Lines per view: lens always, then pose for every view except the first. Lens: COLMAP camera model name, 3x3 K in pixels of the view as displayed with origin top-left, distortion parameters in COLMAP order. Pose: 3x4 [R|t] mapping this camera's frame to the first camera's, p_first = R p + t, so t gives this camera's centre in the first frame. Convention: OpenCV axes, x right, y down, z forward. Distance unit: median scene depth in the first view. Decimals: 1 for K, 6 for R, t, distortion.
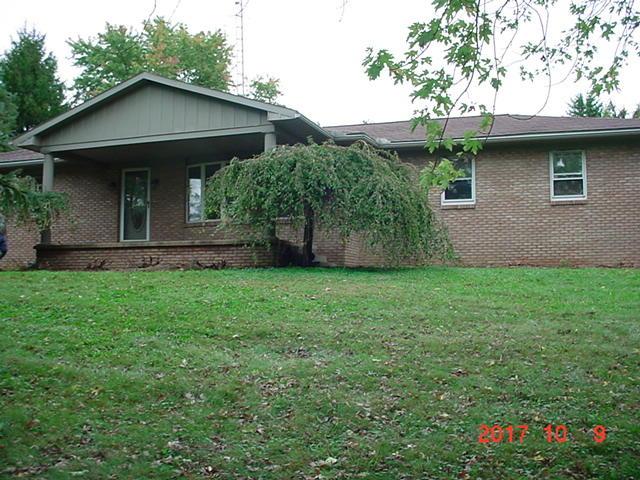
lens RADIAL K [[796.2, 0, 320.0], [0, 796.2, 240.0], [0, 0, 1]] dist [-0.191257, 0.054200]
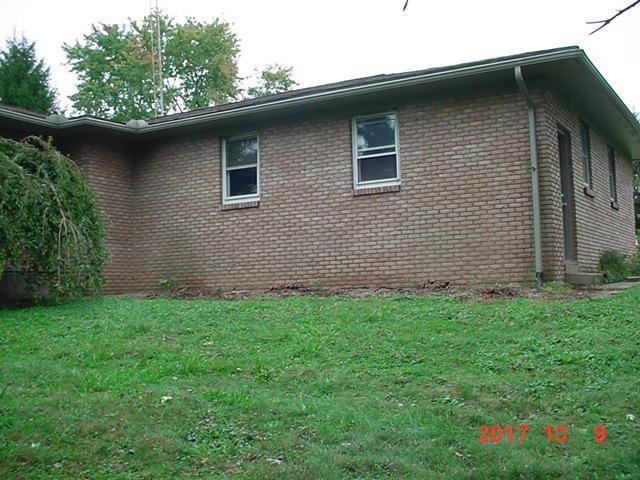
lens RADIAL K [[796.2, 0, 320.0], [0, 796.2, 240.0], [0, 0, 1]] dist [-0.191257, 0.054200]
pose [[0.980646, -0.044933, -0.190566, 0.379045], [0.045293, 0.998971, -0.002469, -0.005830], [0.190481, -0.006210, 0.981671, 0.304208]]
